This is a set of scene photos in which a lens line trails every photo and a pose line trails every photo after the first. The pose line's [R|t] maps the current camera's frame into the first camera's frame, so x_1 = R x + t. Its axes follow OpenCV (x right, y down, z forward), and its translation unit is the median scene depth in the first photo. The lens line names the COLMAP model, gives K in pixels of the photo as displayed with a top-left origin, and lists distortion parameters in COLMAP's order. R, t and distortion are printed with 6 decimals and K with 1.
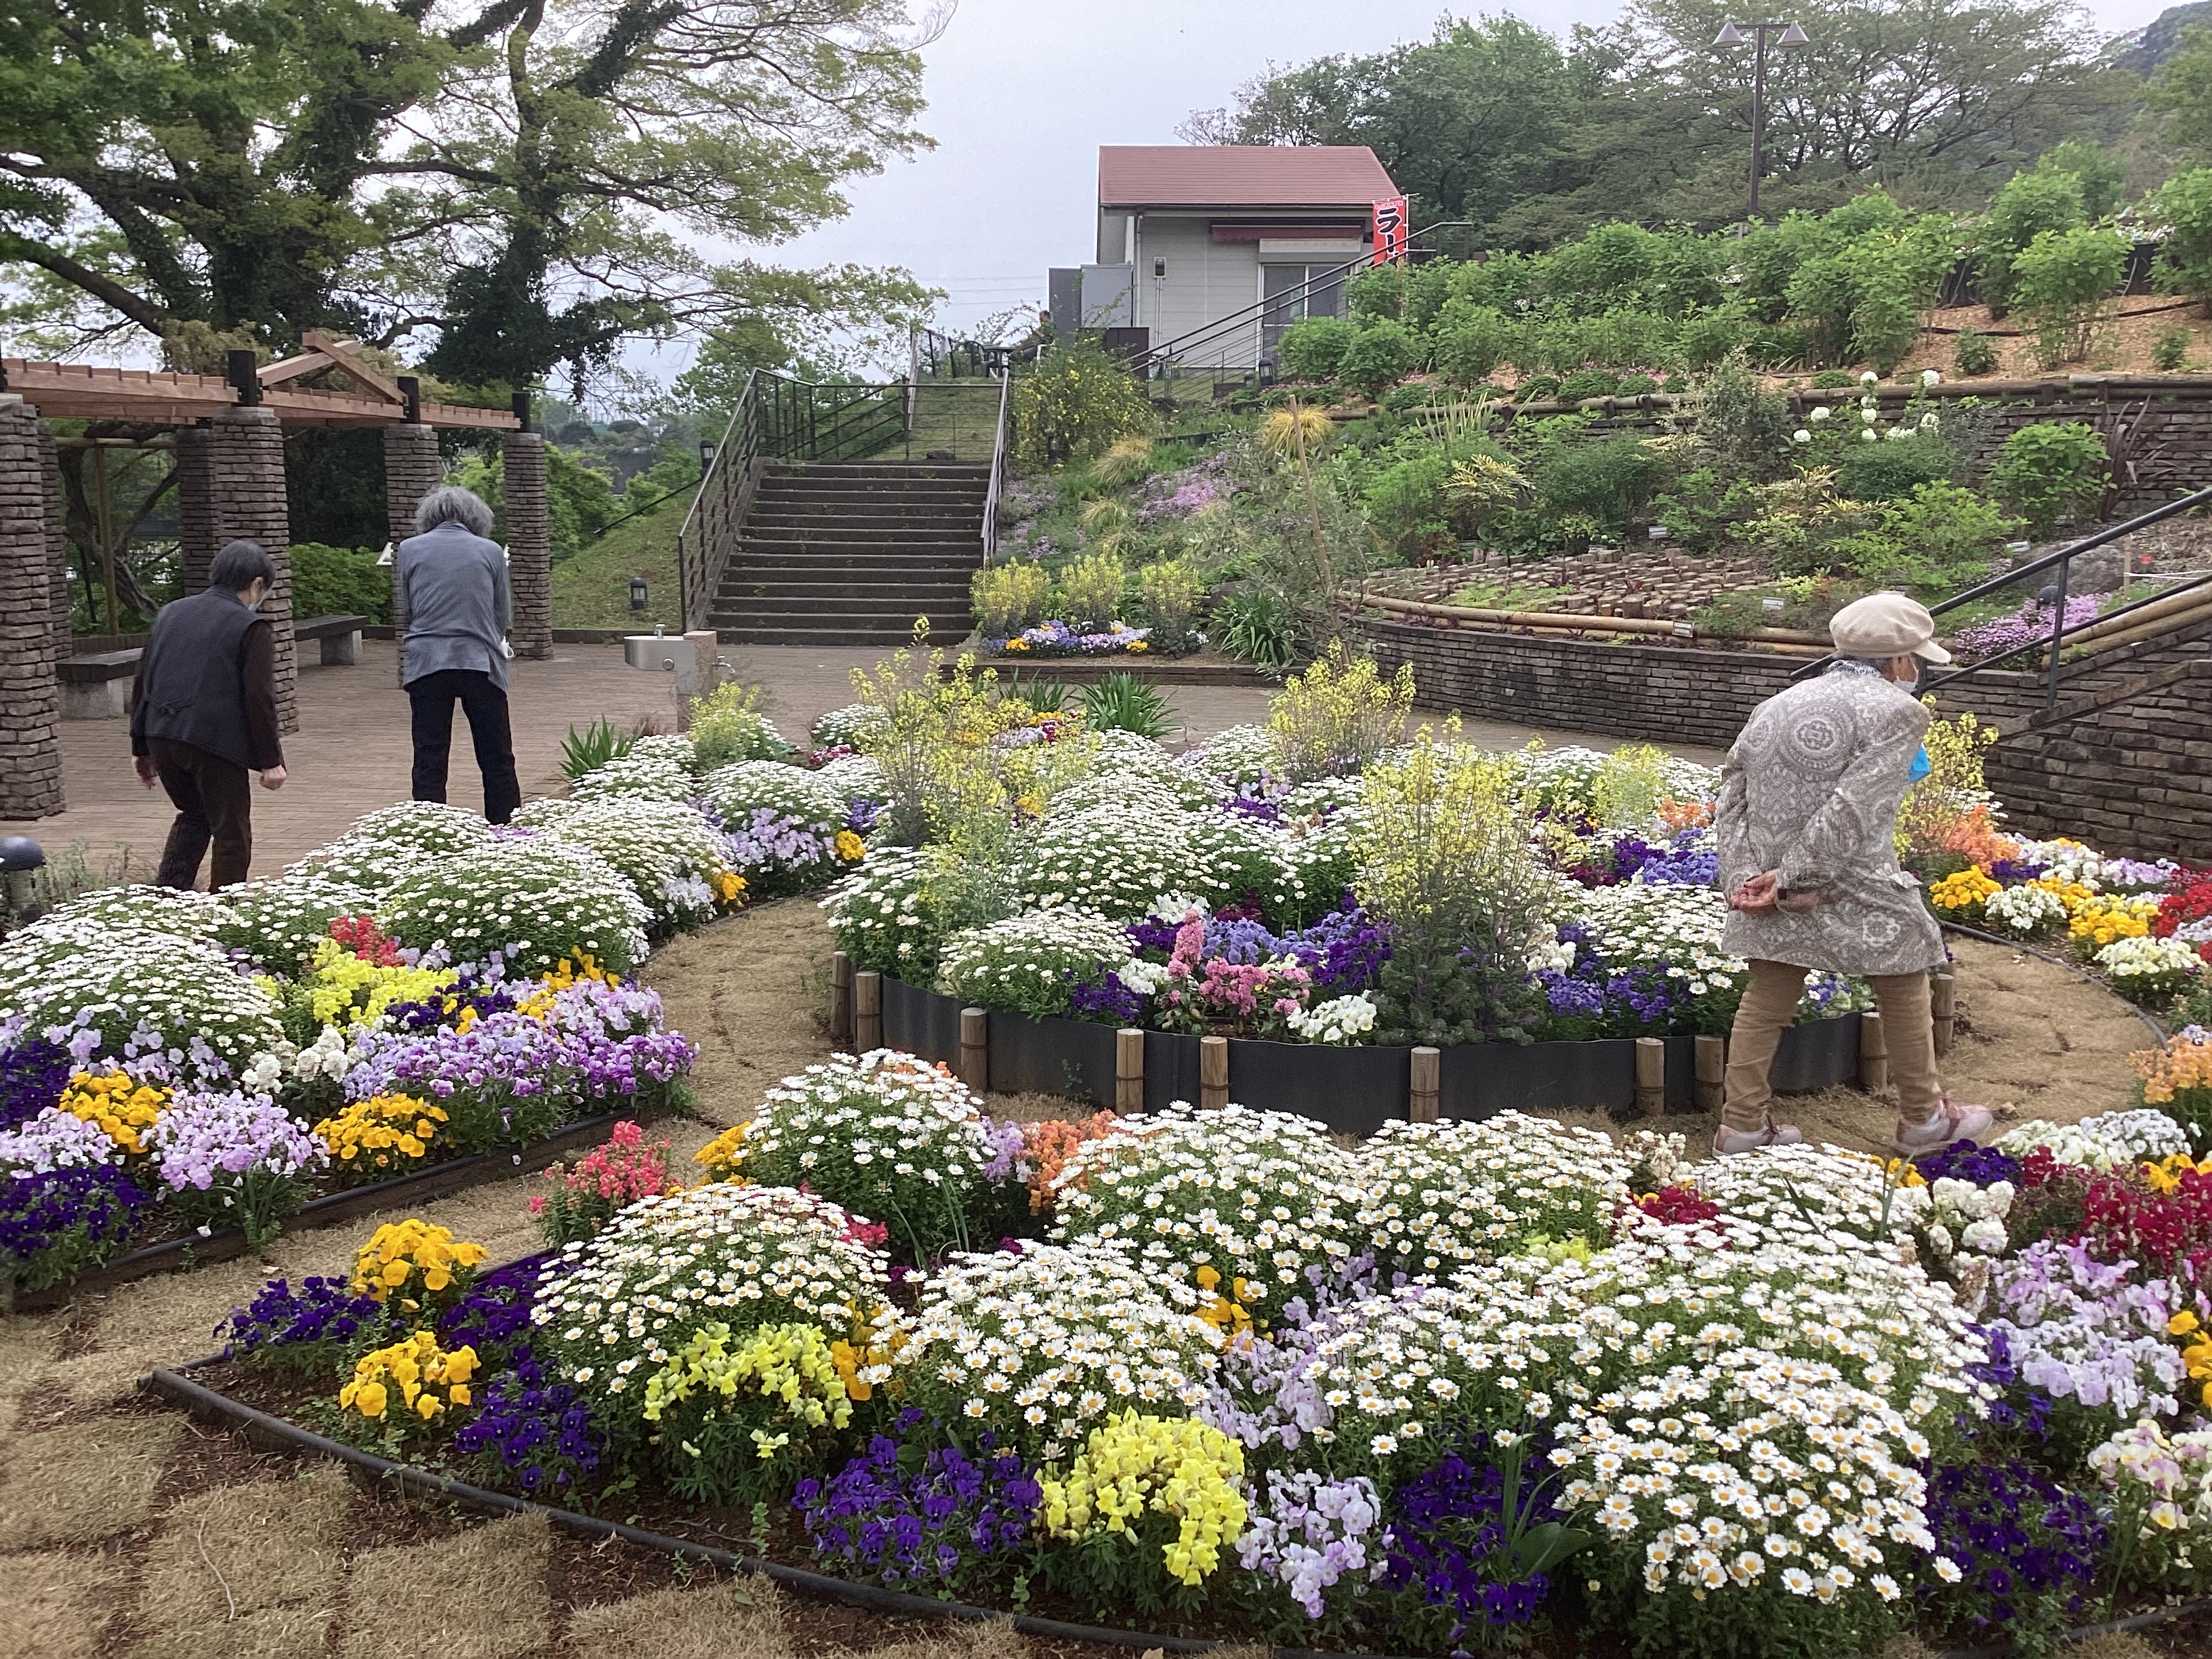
lens RADIAL K [[2001.7, 0, 1103.4], [0, 2001.7, 828.8], [0, 0, 1]] dist [-0.009653, -0.020289]
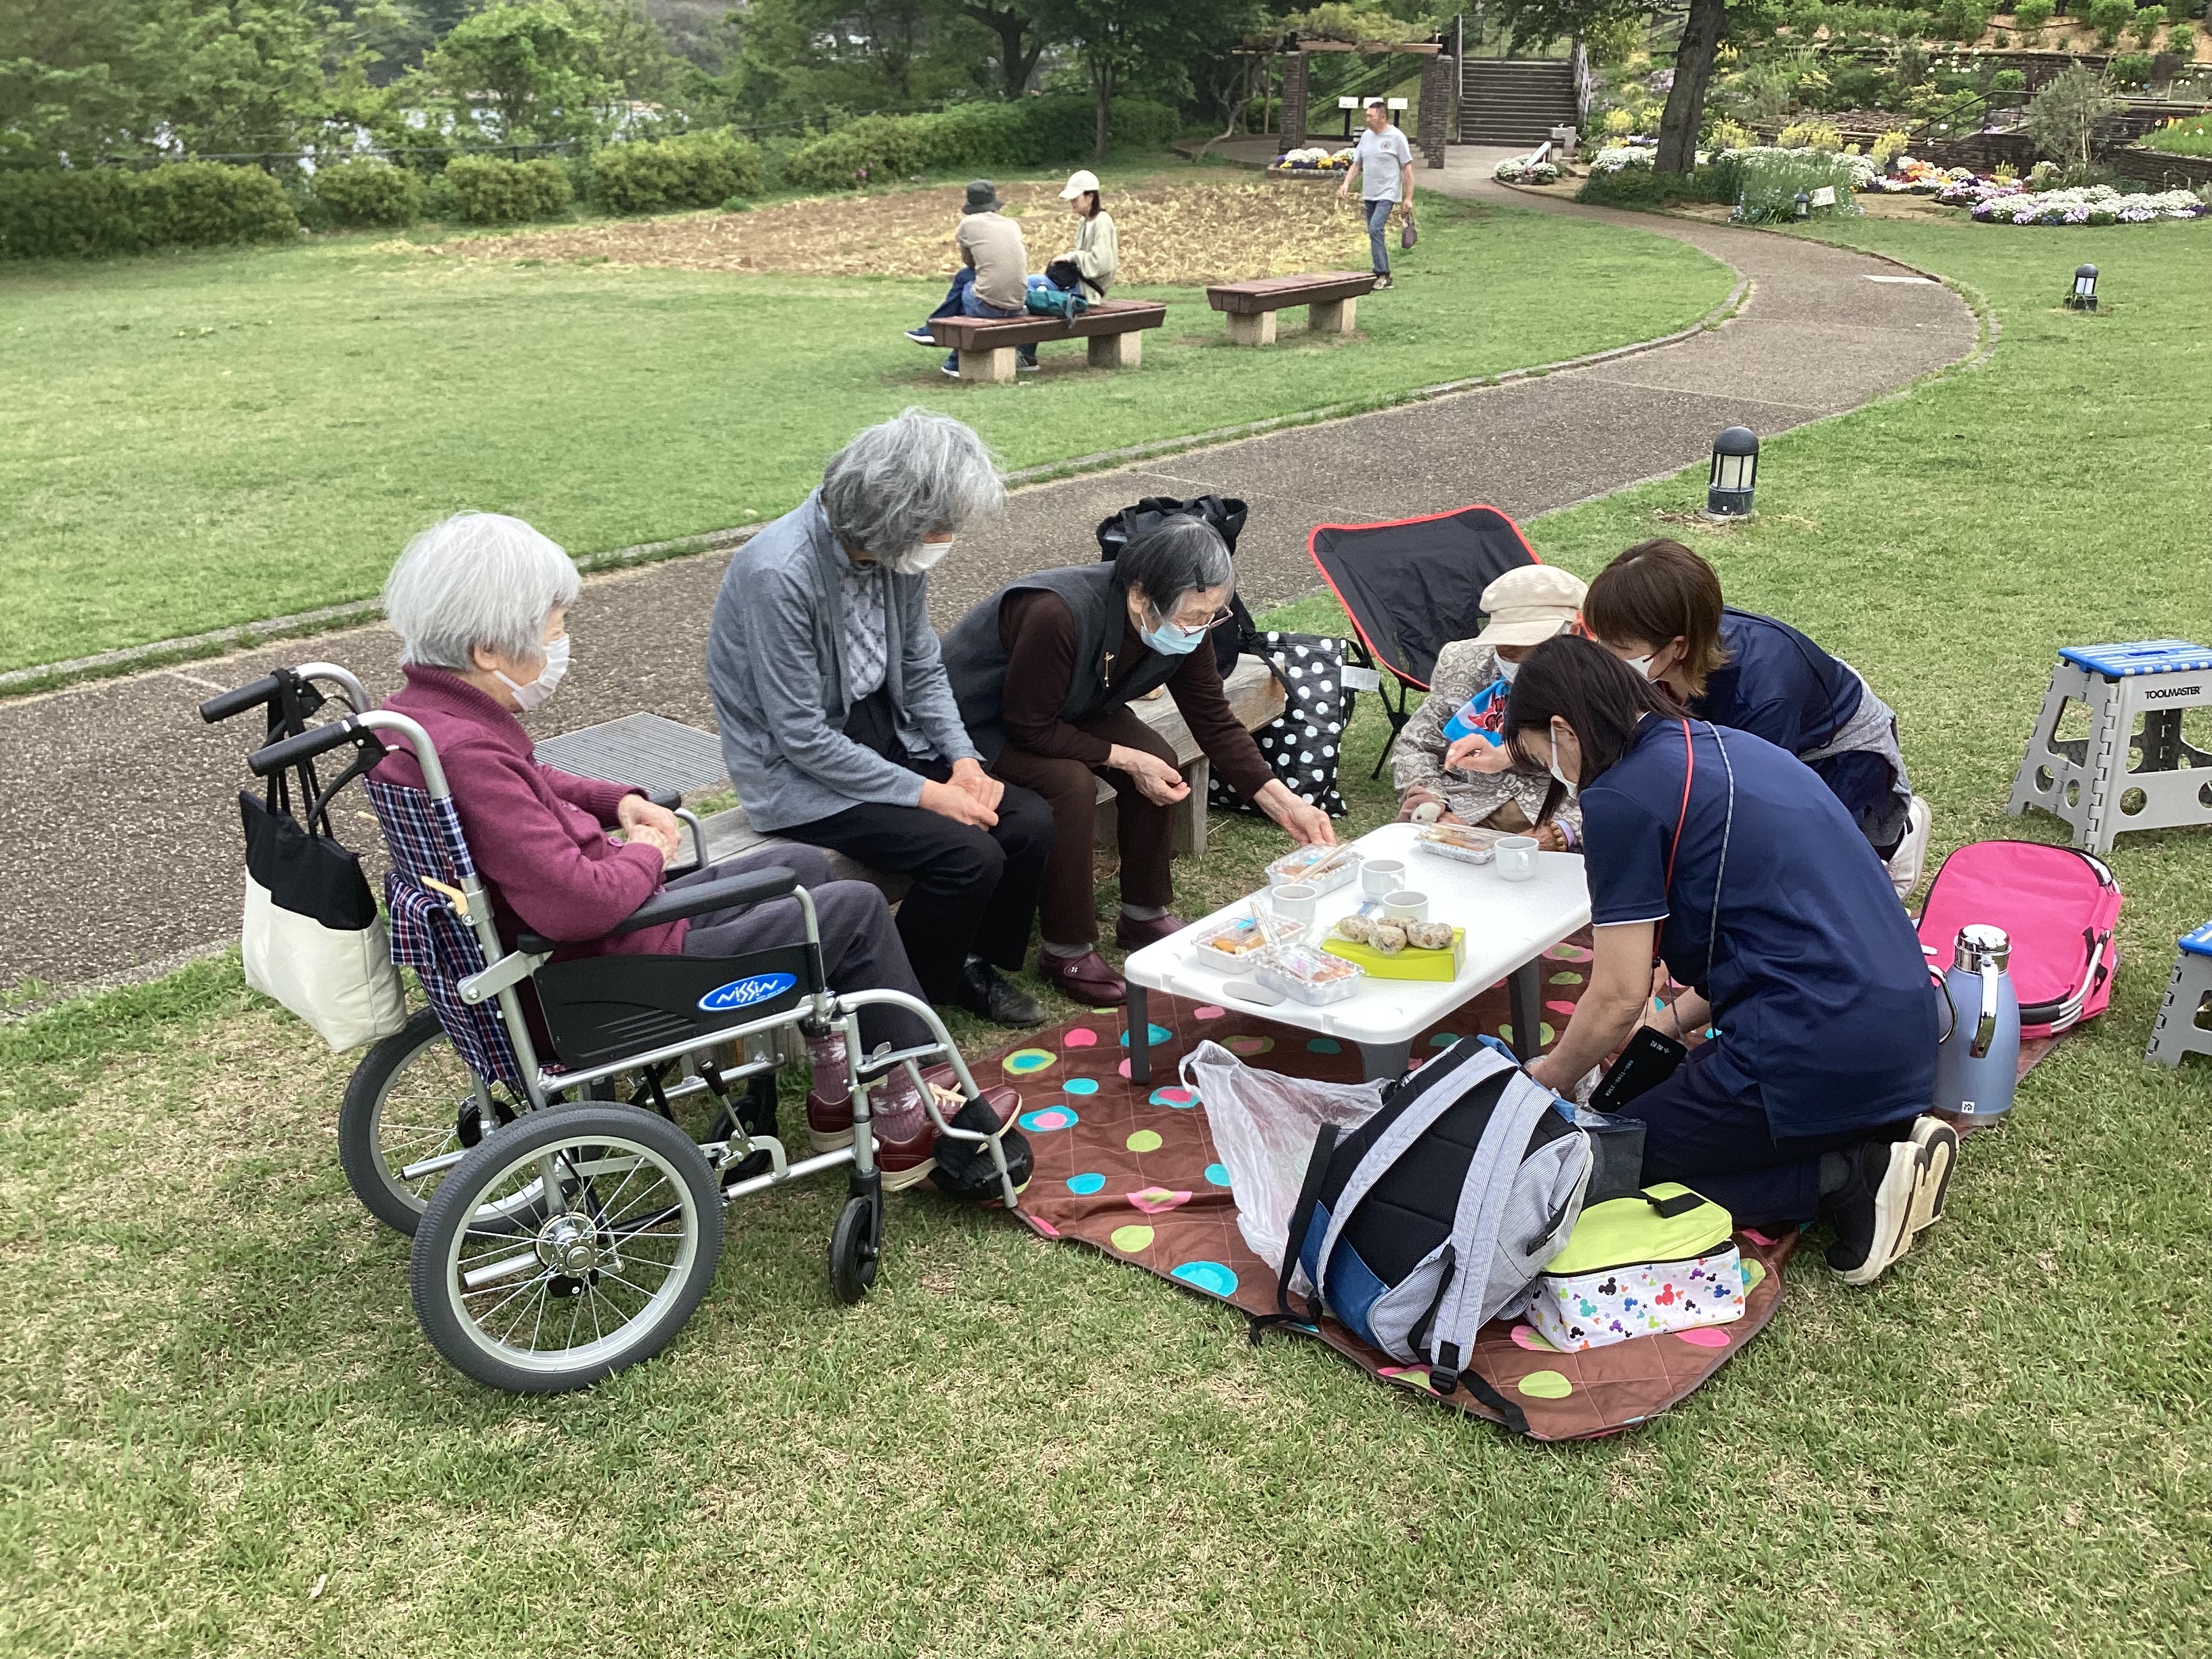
lens RADIAL K [[2001.7, 0, 1109.8], [0, 2001.7, 831.9], [0, 0, 1]] dist [-0.009653, -0.020289]
pose [[0.994289, 0.055384, -0.091224, -0.478387], [-0.035402, 0.977564, 0.207644, 0.305867], [0.100678, -0.203228, 0.973942, -2.026111]]
